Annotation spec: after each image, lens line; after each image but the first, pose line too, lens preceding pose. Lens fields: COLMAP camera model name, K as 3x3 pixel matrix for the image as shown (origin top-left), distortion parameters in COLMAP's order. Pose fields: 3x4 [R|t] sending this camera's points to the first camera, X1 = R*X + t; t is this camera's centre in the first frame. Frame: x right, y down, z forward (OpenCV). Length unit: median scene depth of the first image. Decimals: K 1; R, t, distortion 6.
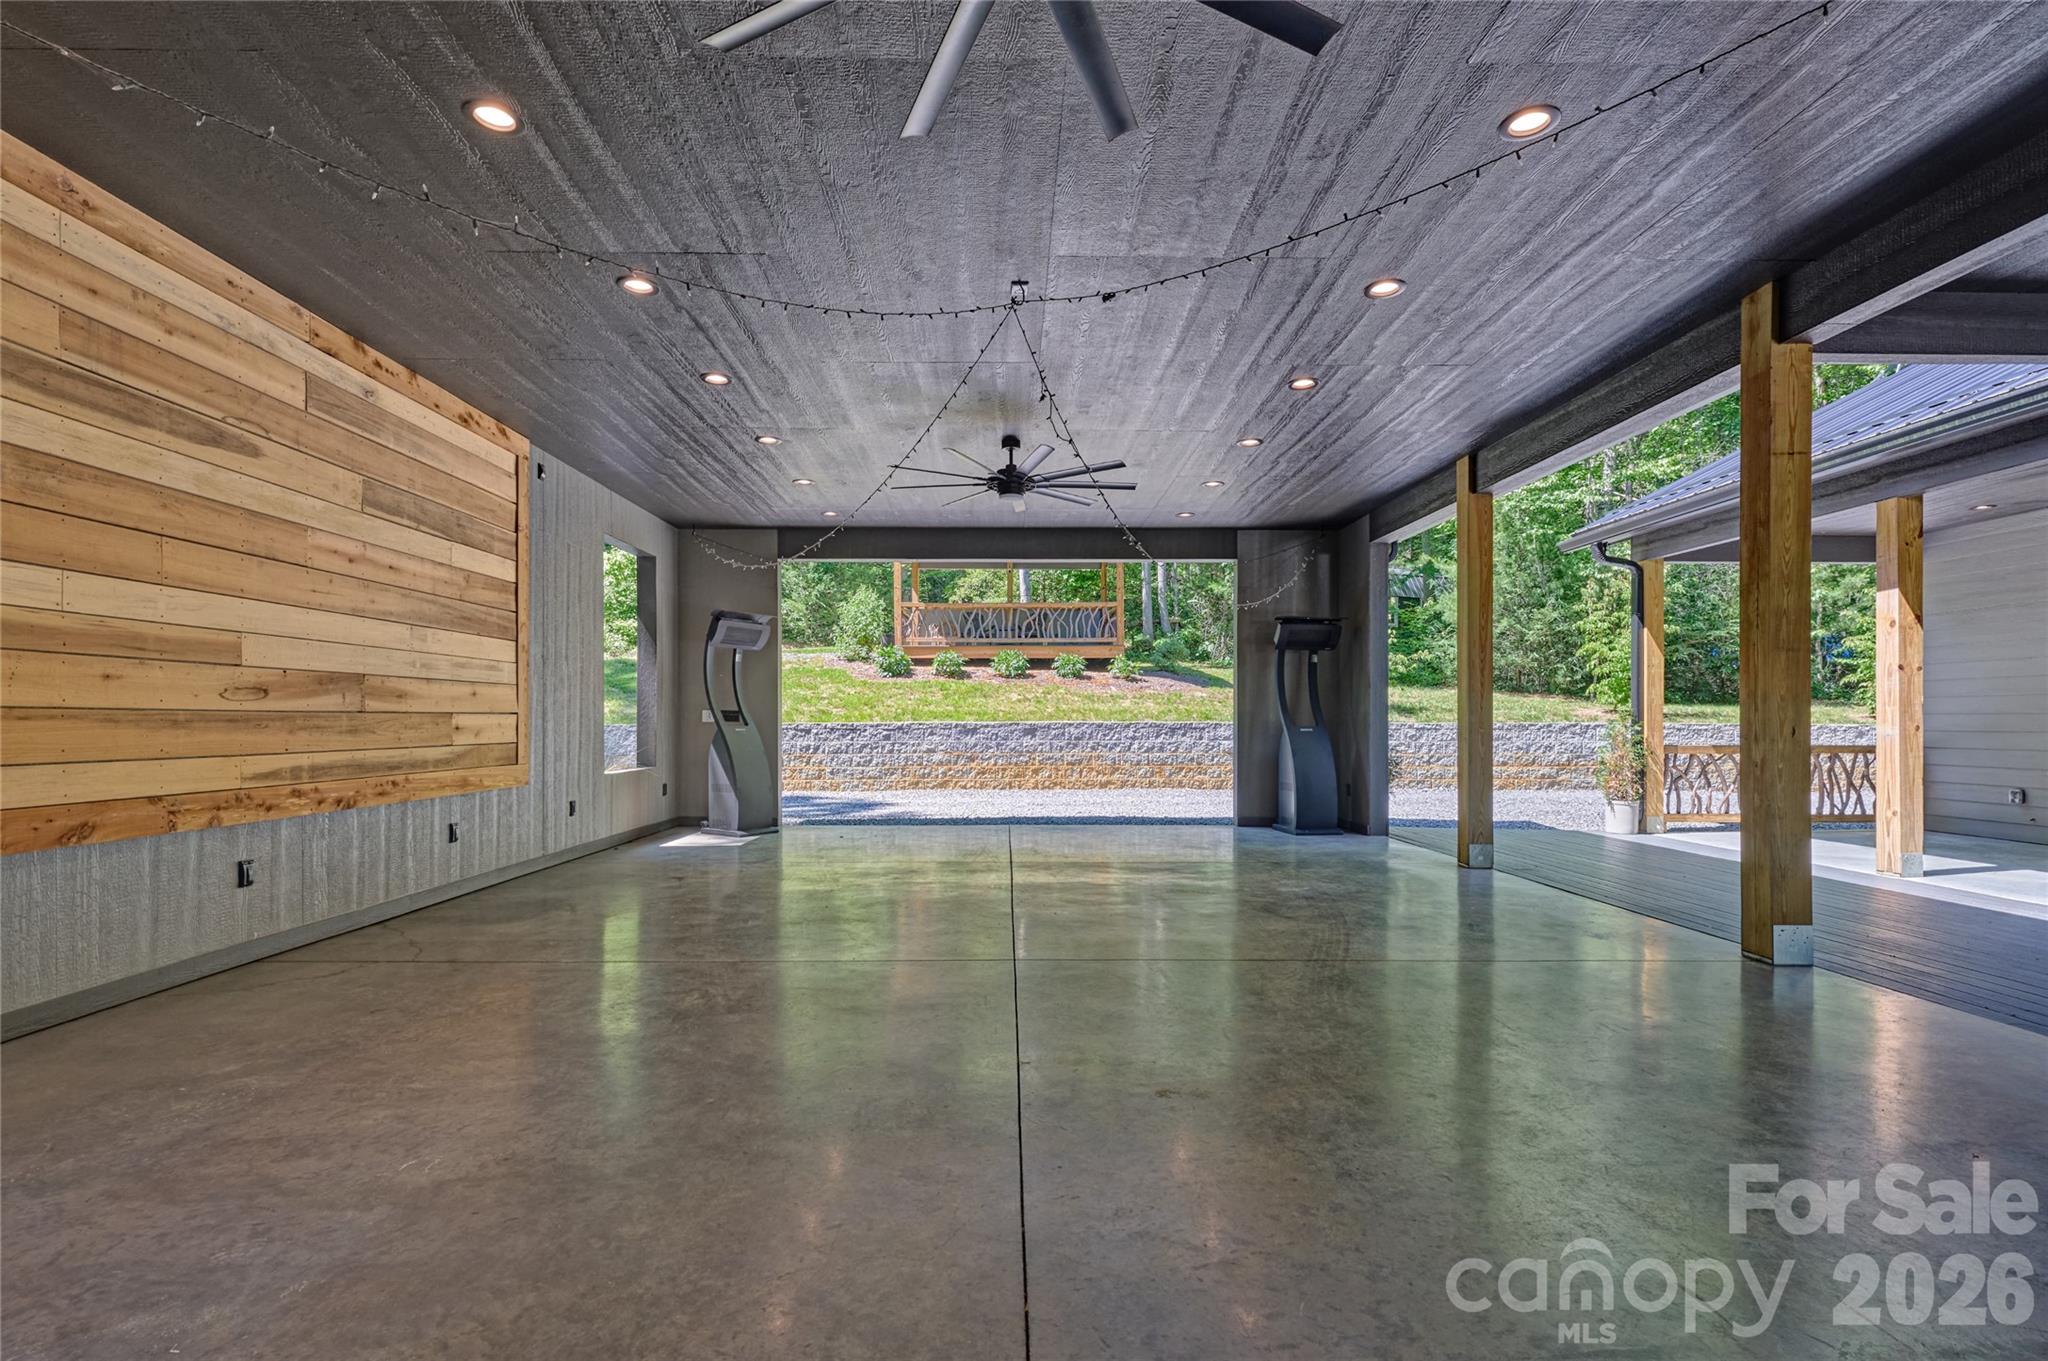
lens RADIAL K [[867.9, 0, 1023.6], [0, 867.9, 690.9], [0, 0, 1]] dist [-0.001568, -0.000129]
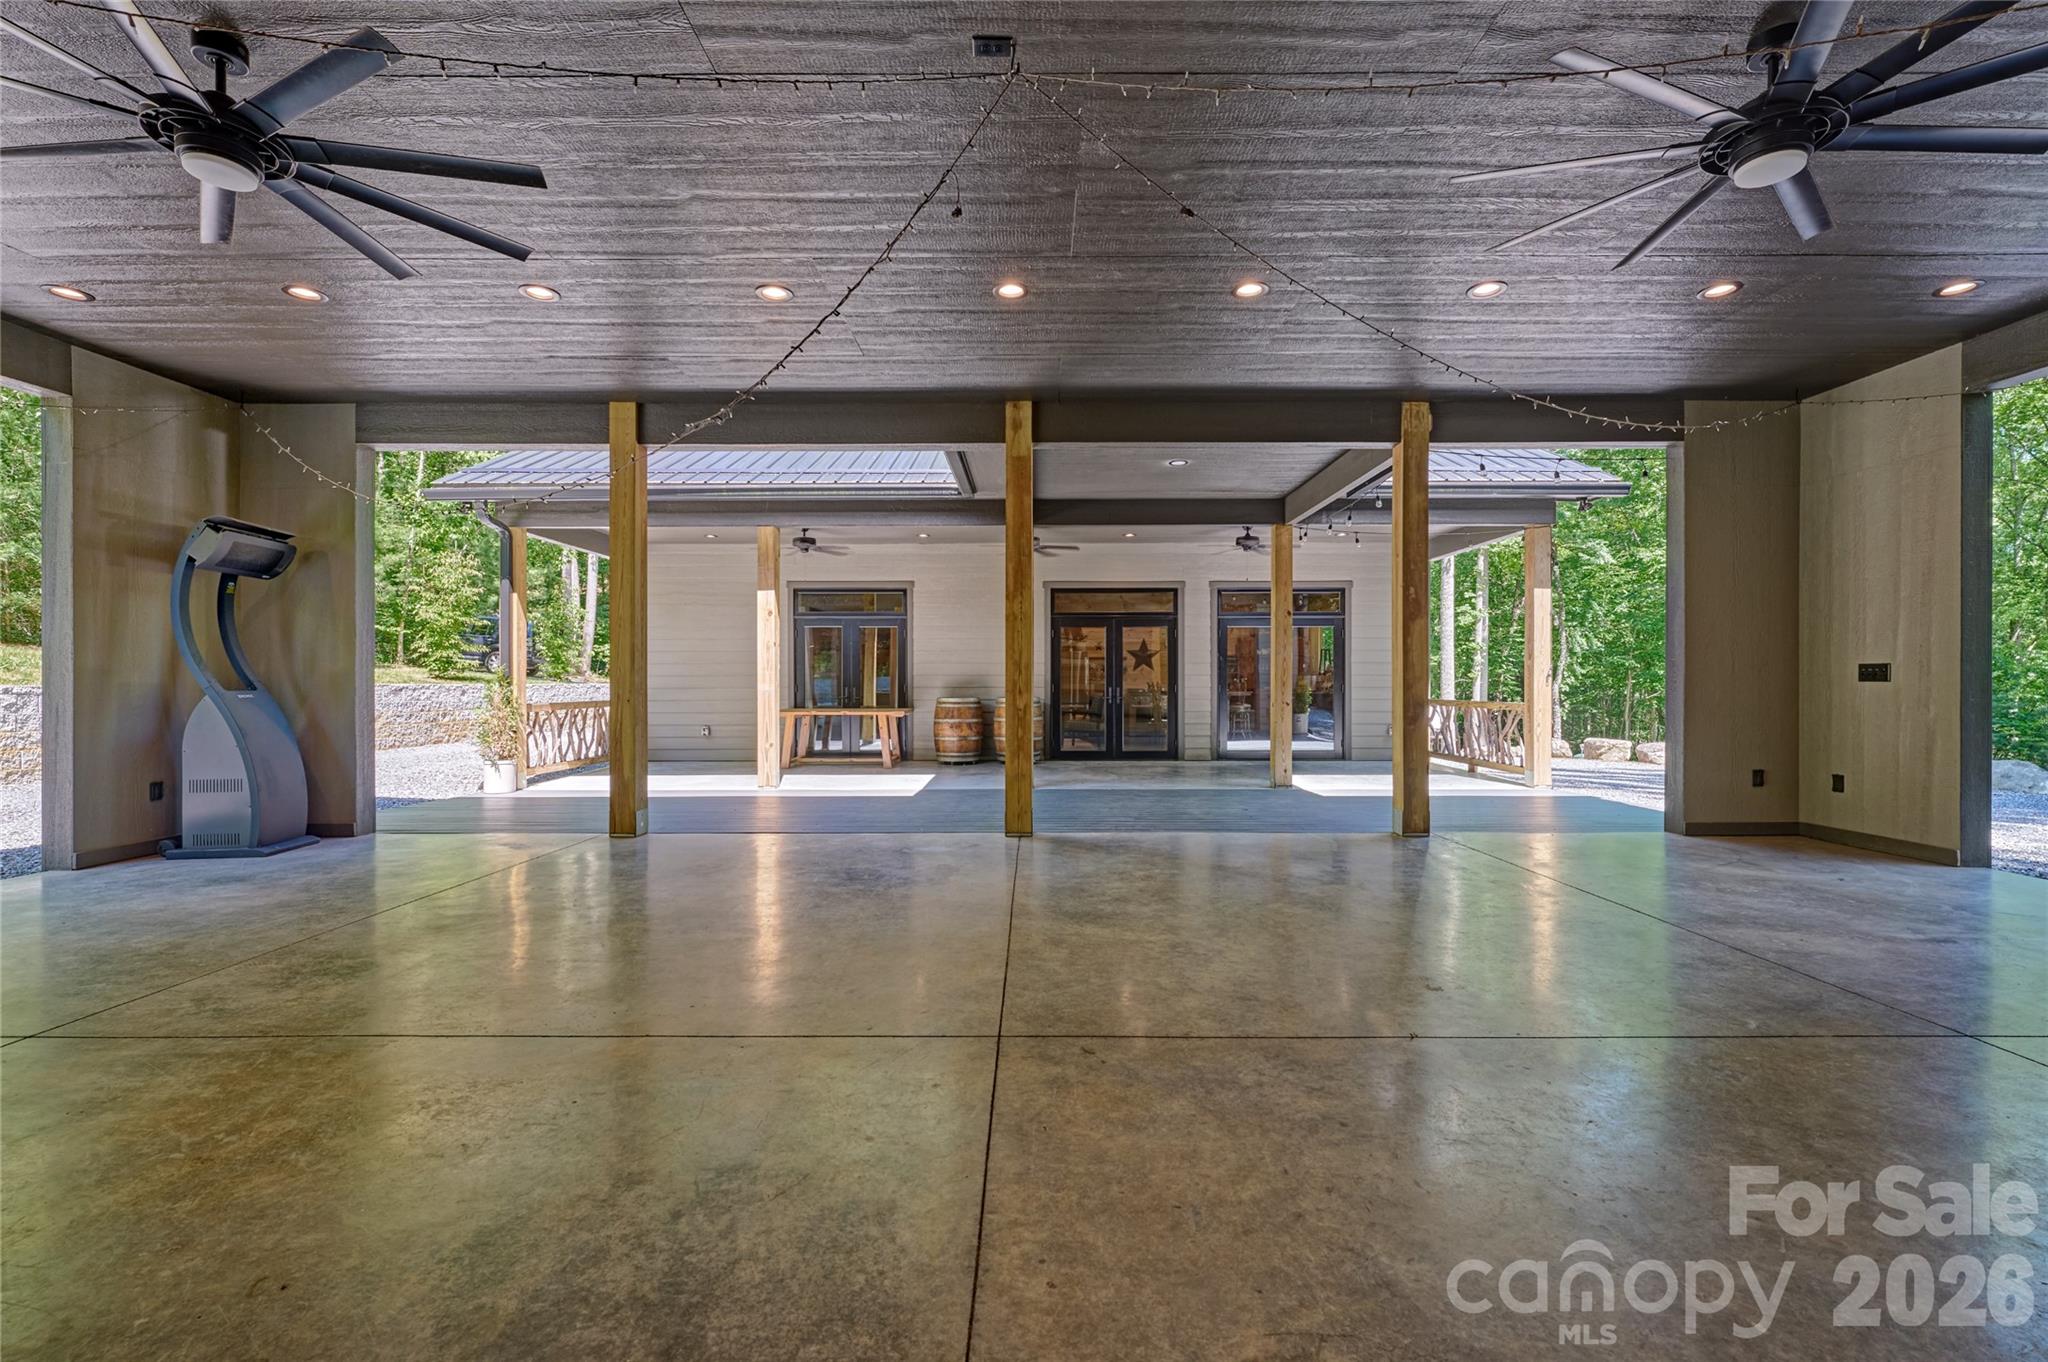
lens RADIAL K [[867.9, 0, 1026.2], [0, 867.9, 683.1], [0, 0, 1]] dist [-0.001568, -0.000129]
pose [[0.022563, 0.001024, 0.999745, -0.311046], [-0.013958, 0.999902, -0.000709, 0.027970], [-0.999648, -0.013939, 0.022575, 0.369419]]
